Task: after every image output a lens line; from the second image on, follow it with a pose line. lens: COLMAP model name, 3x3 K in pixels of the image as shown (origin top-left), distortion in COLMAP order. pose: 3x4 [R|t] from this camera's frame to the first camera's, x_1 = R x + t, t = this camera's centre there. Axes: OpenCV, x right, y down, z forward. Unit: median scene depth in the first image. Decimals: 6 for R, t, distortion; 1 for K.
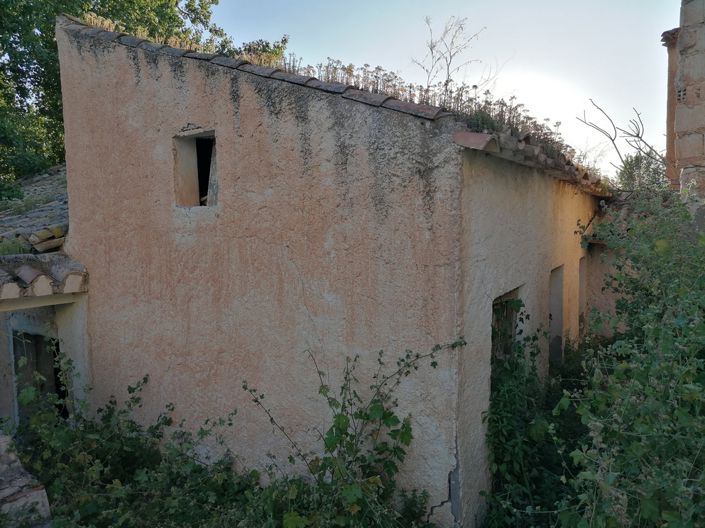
lens RADIAL K [[589.8, 0, 332.3], [0, 589.8, 265.4], [0, 0, 1]] dist [0.126041, -0.215285]
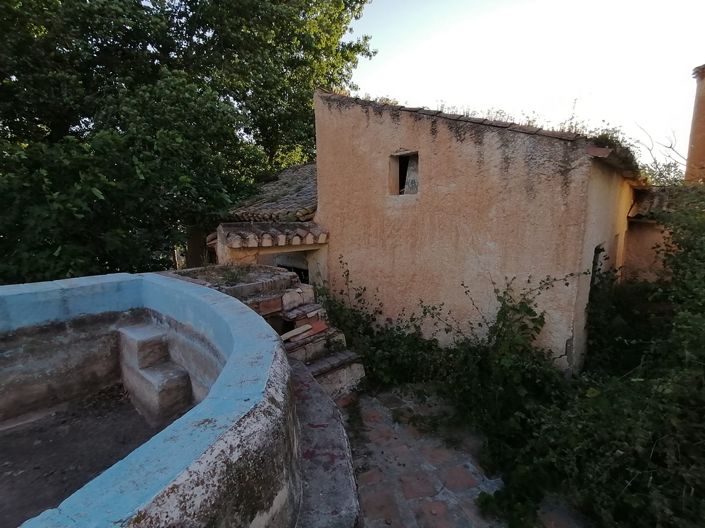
lens RADIAL K [[384.3, 0, 333.4], [0, 384.3, 268.5], [0, 0, 1]] dist [0.048829, -0.019660]
pose [[0.981395, 0.035030, -0.188776, -0.228606], [-0.020993, 0.996898, 0.075851, 0.044095], [0.190848, -0.070477, 0.979086, -0.226058]]
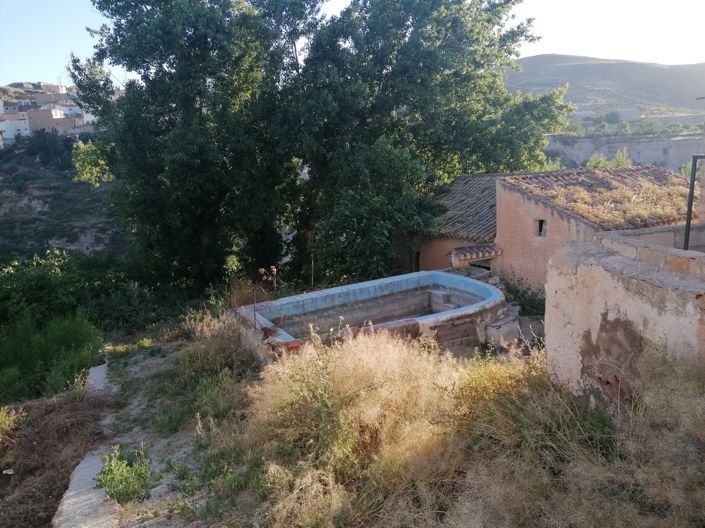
lens RADIAL K [[589.8, 0, 332.3], [0, 589.8, 265.4], [0, 0, 1]] dist [0.126041, -0.215285]
pose [[0.910654, 0.048595, -0.410303, 0.185164], [-0.001933, 0.993549, 0.113383, -0.407905], [0.413166, -0.102459, 0.904873, -3.693961]]
